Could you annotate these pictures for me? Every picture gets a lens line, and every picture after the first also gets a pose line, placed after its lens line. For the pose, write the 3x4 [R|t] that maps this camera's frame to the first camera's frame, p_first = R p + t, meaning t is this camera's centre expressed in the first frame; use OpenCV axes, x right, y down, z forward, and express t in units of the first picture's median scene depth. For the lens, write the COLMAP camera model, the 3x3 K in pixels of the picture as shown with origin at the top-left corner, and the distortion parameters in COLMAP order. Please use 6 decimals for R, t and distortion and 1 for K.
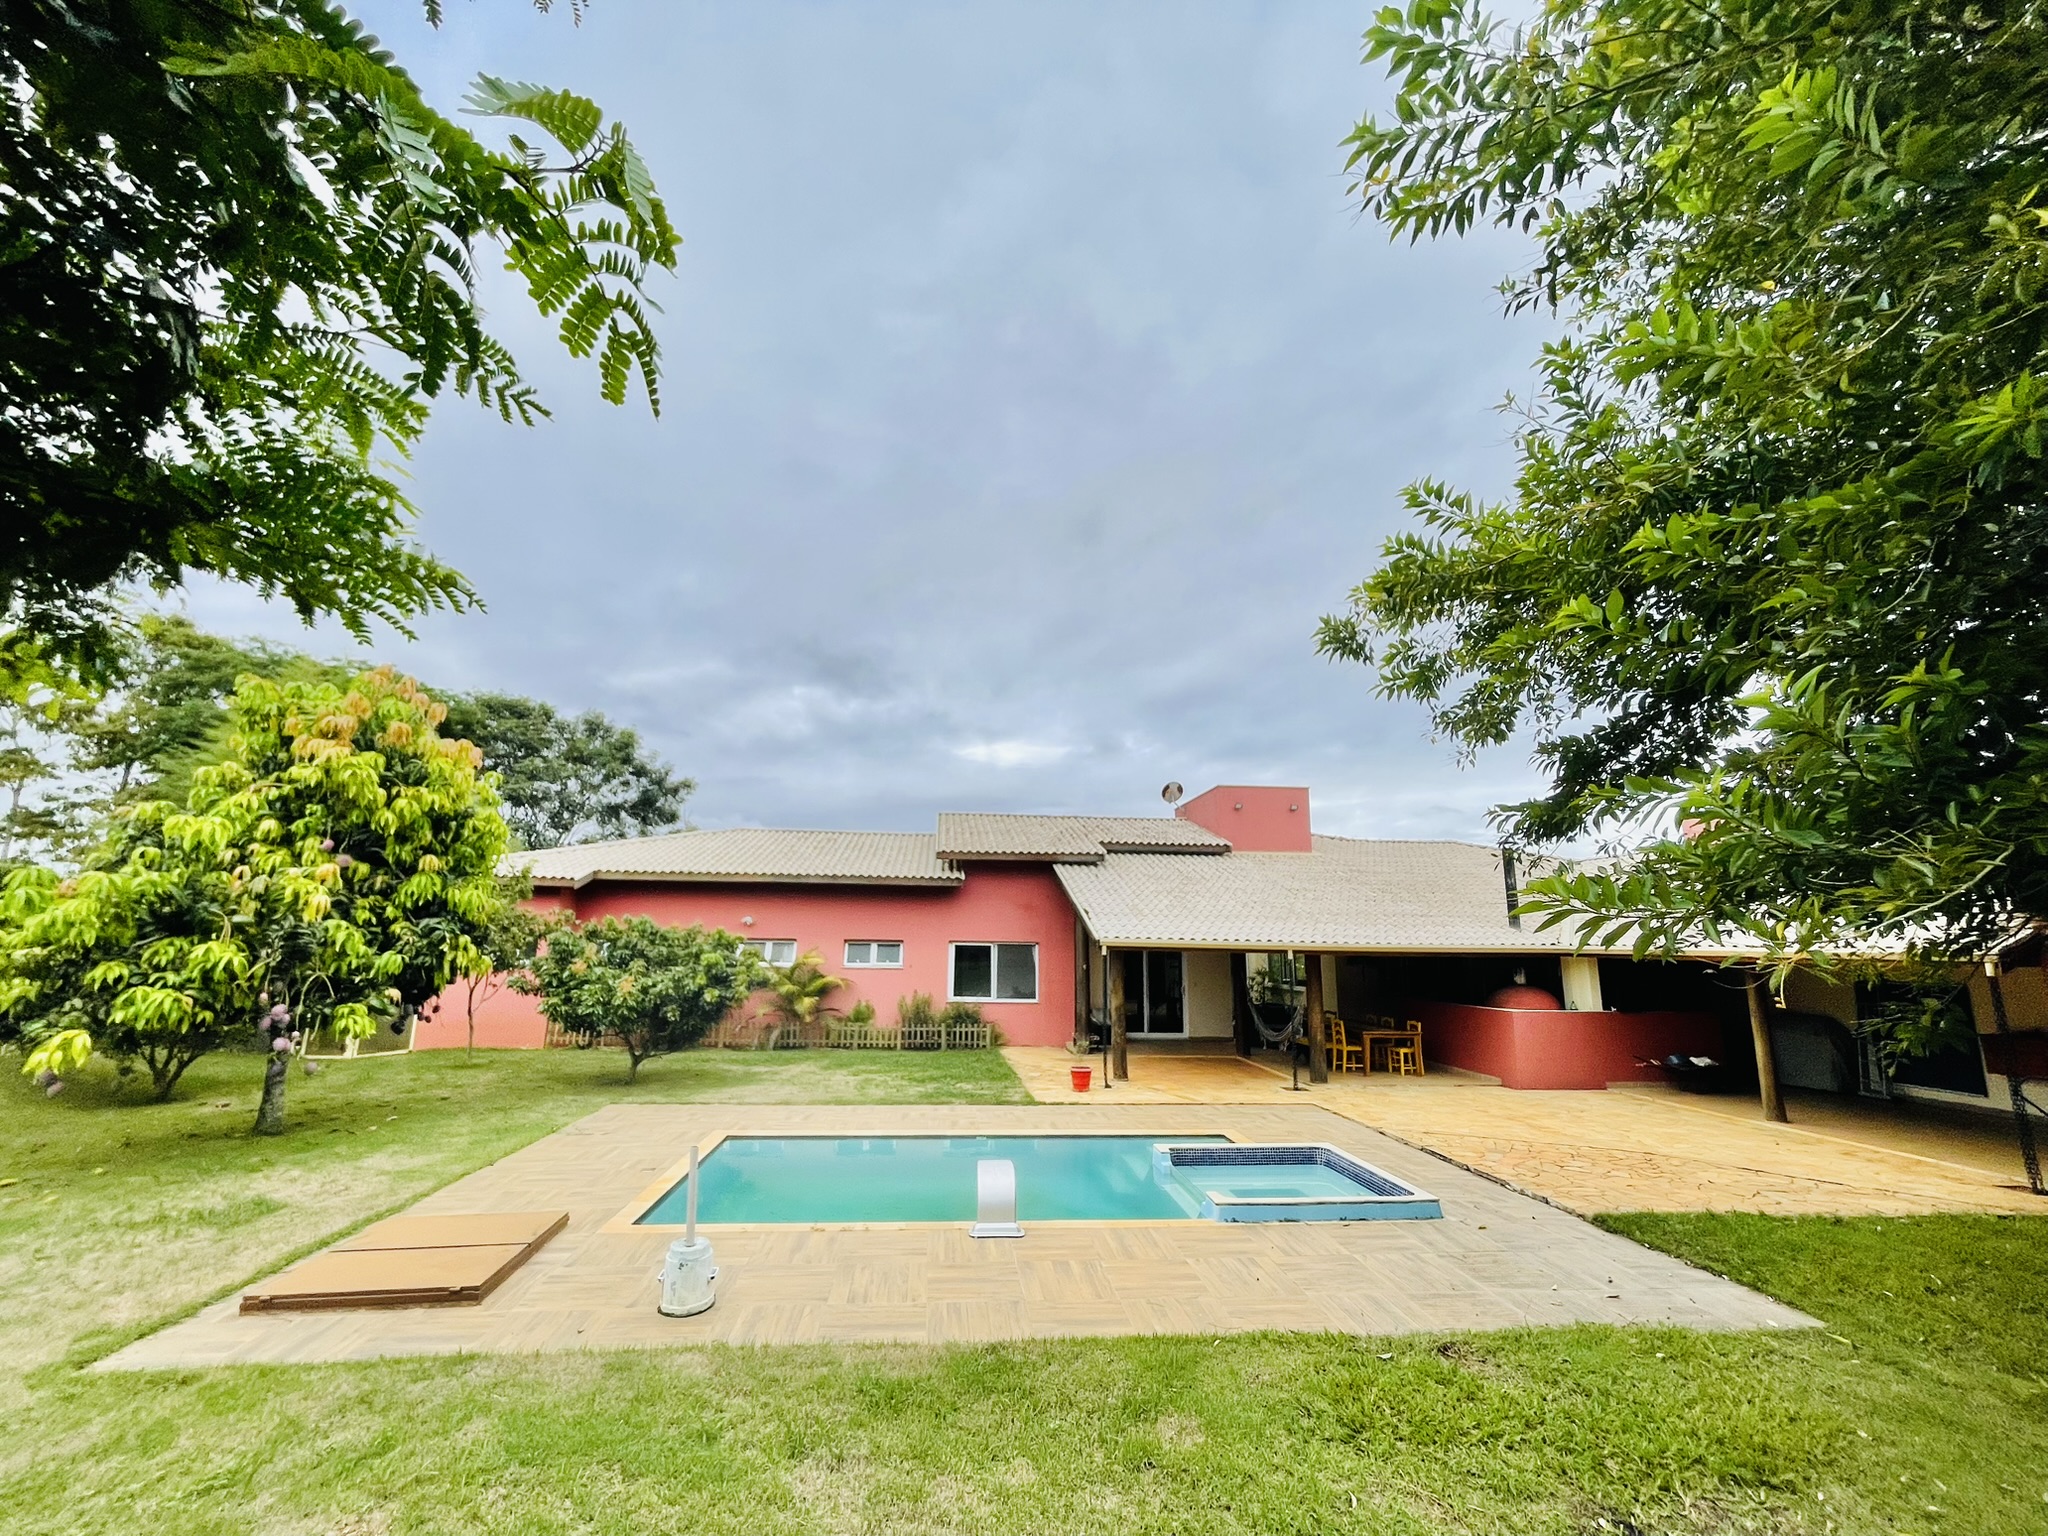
lens RADIAL K [[831.1, 0, 1004.8], [0, 831.1, 779.7], [0, 0, 1]] dist [-0.006986, 0.006117]
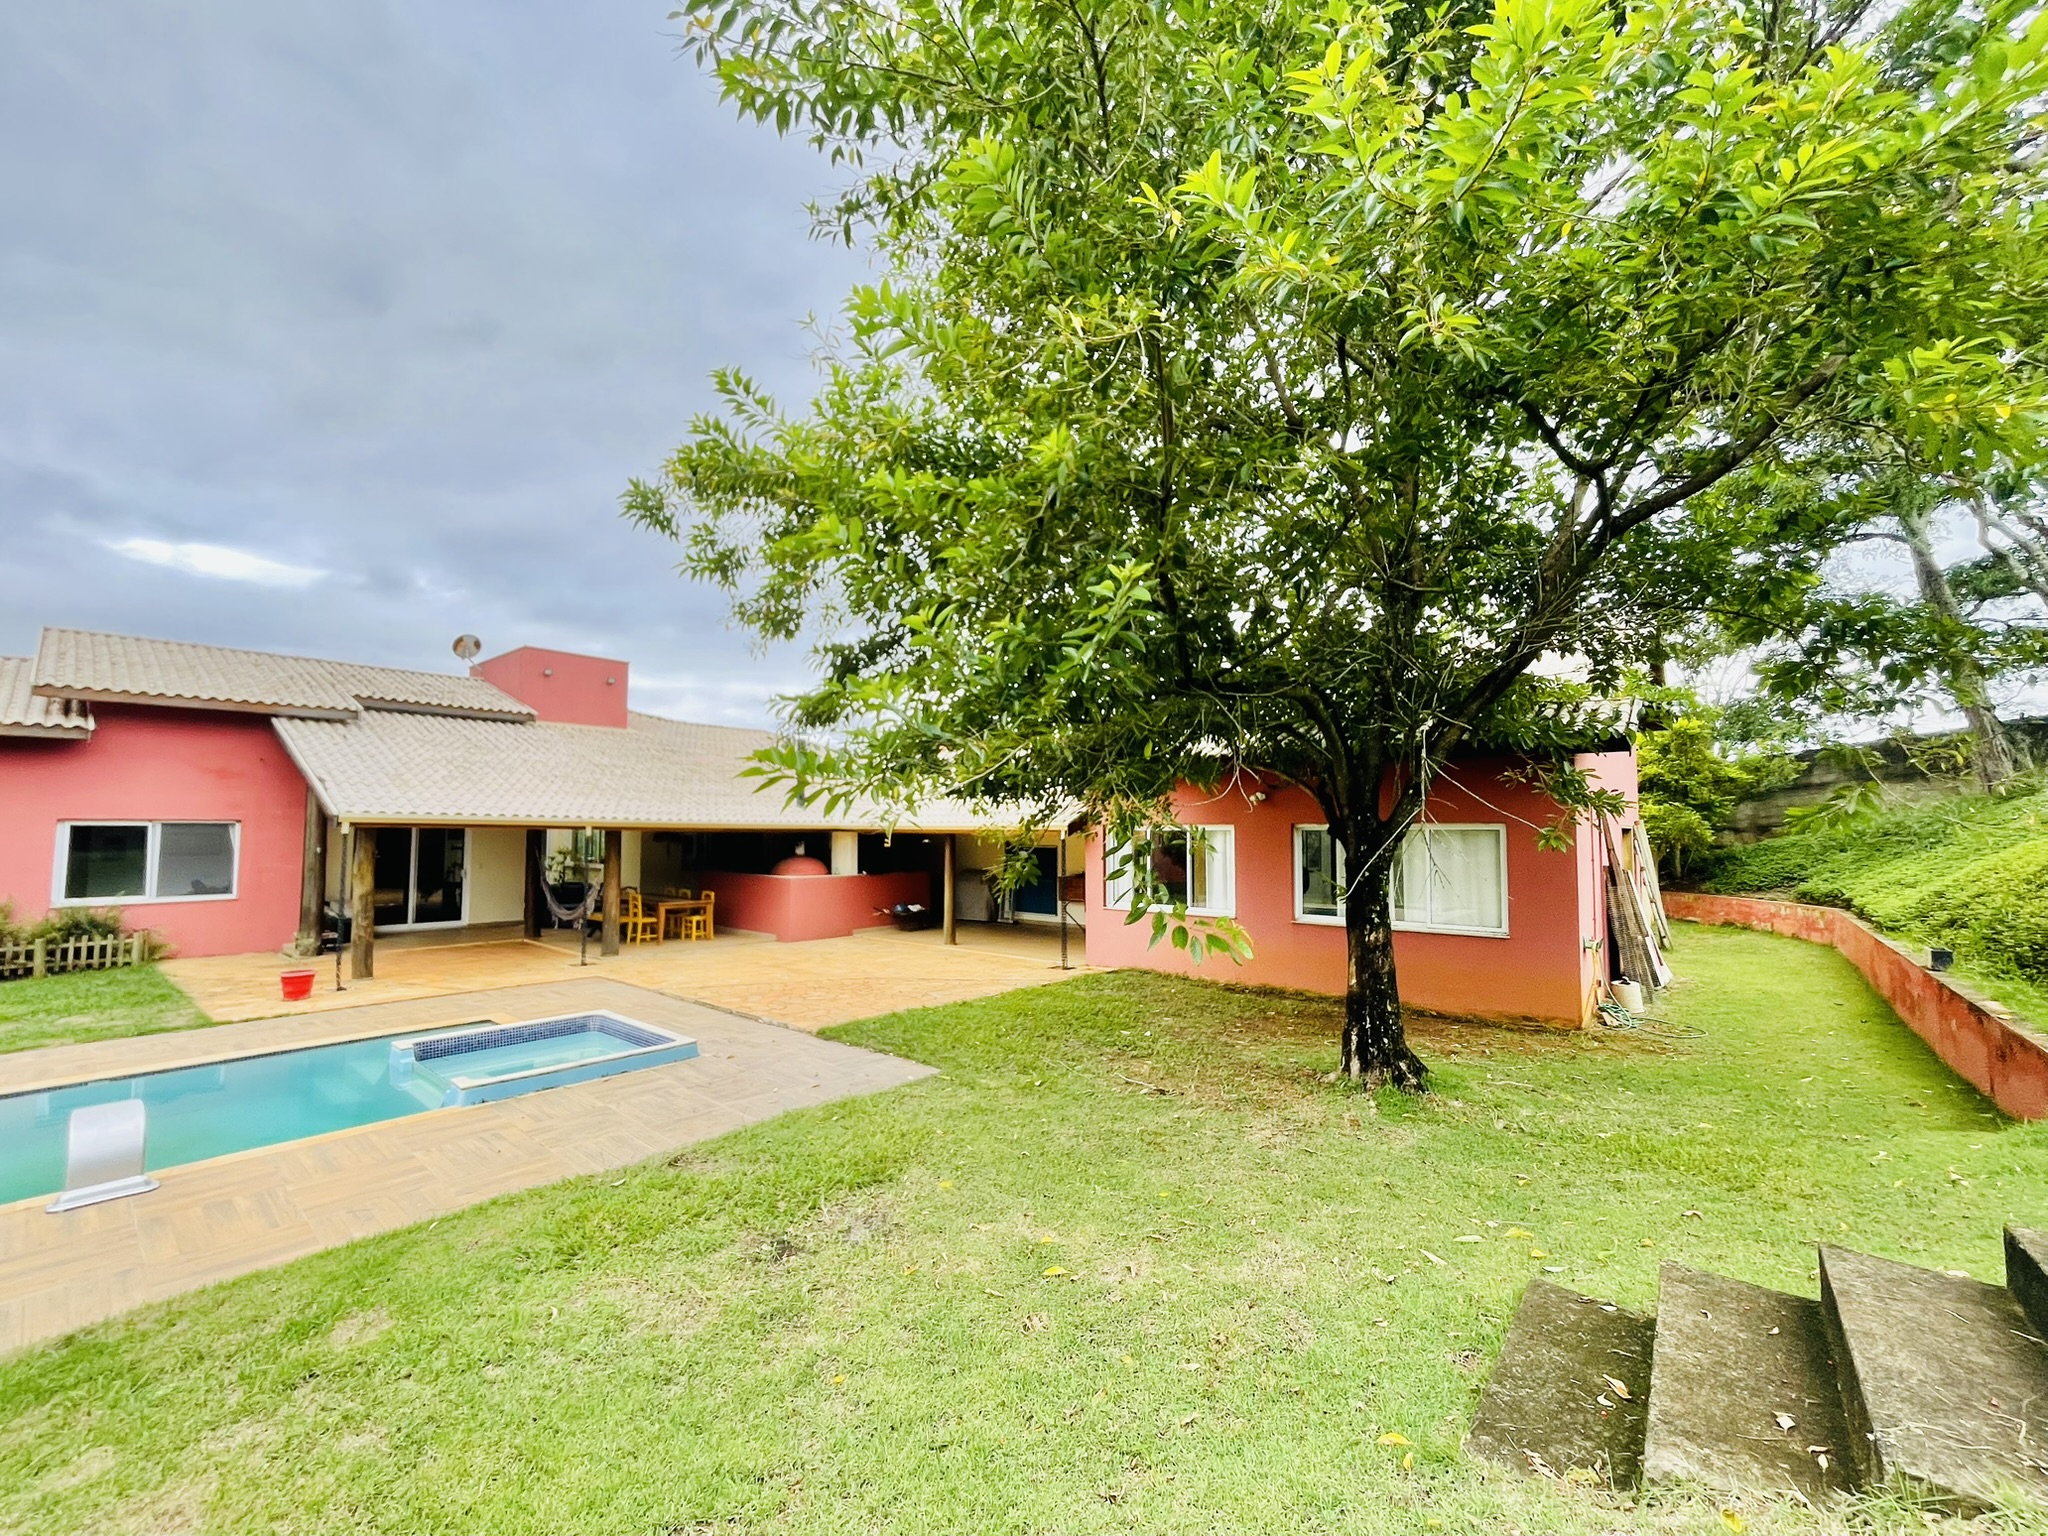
lens RADIAL K [[831.1, 0, 1012.4], [0, 831.1, 781.2], [0, 0, 1]] dist [-0.006986, 0.006117]
pose [[0.713076, 0.031239, 0.700391, 0.019938], [-0.130628, 0.987433, 0.088952, 0.003393], [-0.688810, -0.154920, 0.708195, -0.019796]]
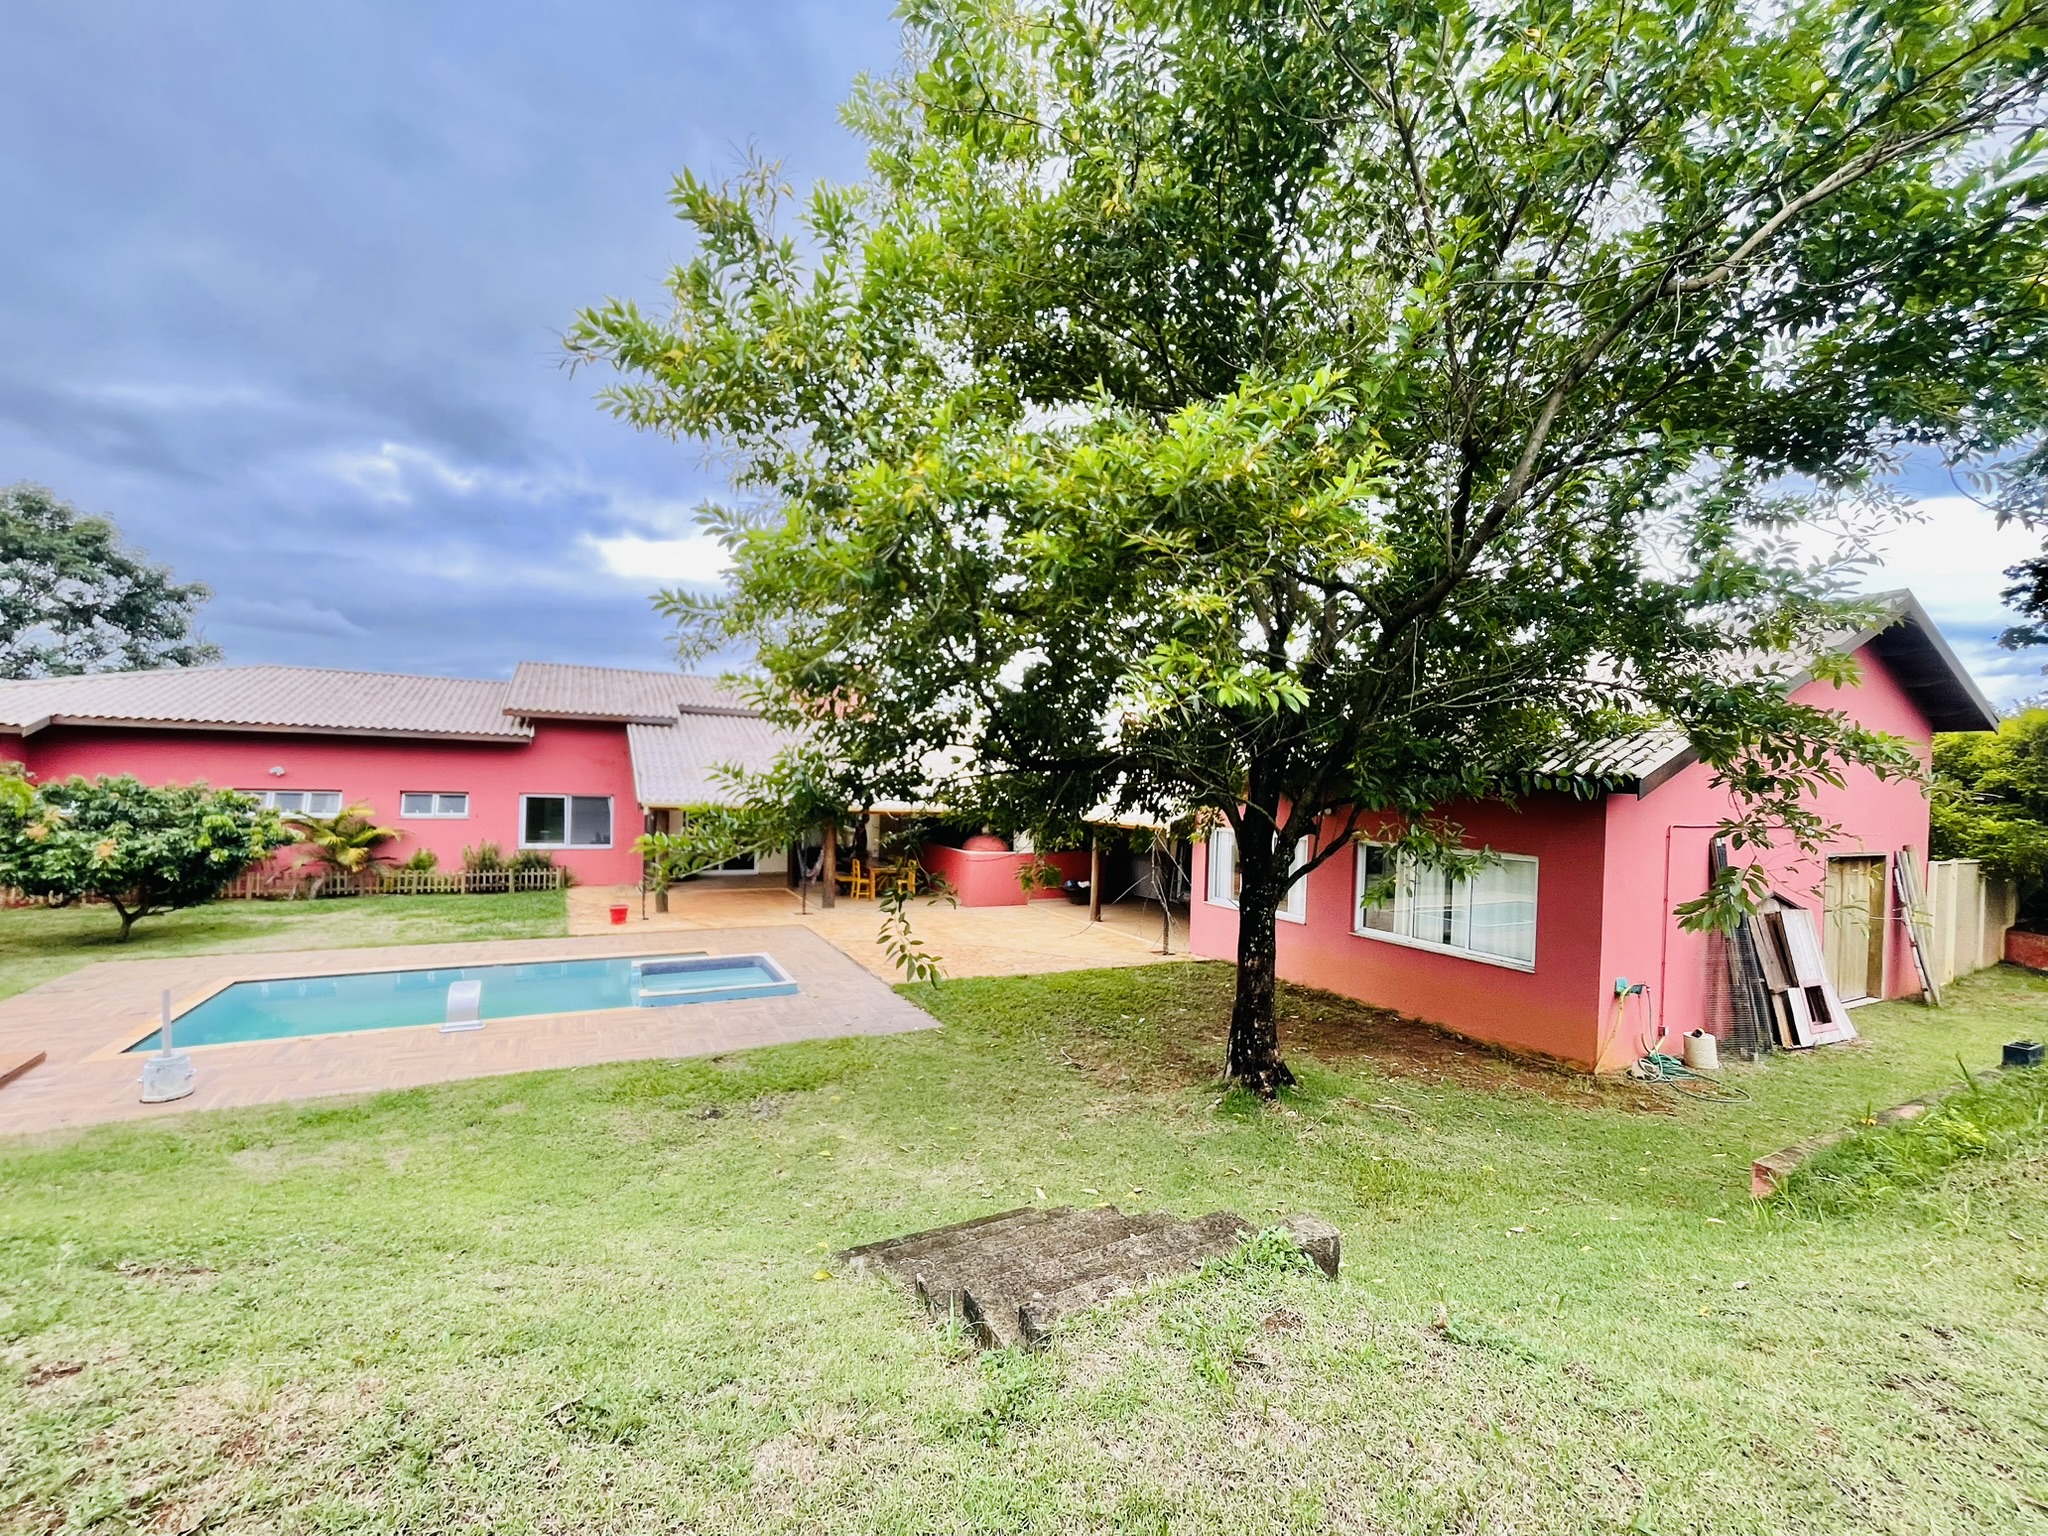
lens RADIAL K [[831.1, 0, 1013.9], [0, 831.1, 782.6], [0, 0, 1]] dist [-0.006986, 0.006117]
pose [[0.922313, 0.013403, 0.386211, 0.181498], [-0.093091, 0.977674, 0.188382, -0.132700], [-0.375063, -0.209700, 0.902969, -0.327519]]
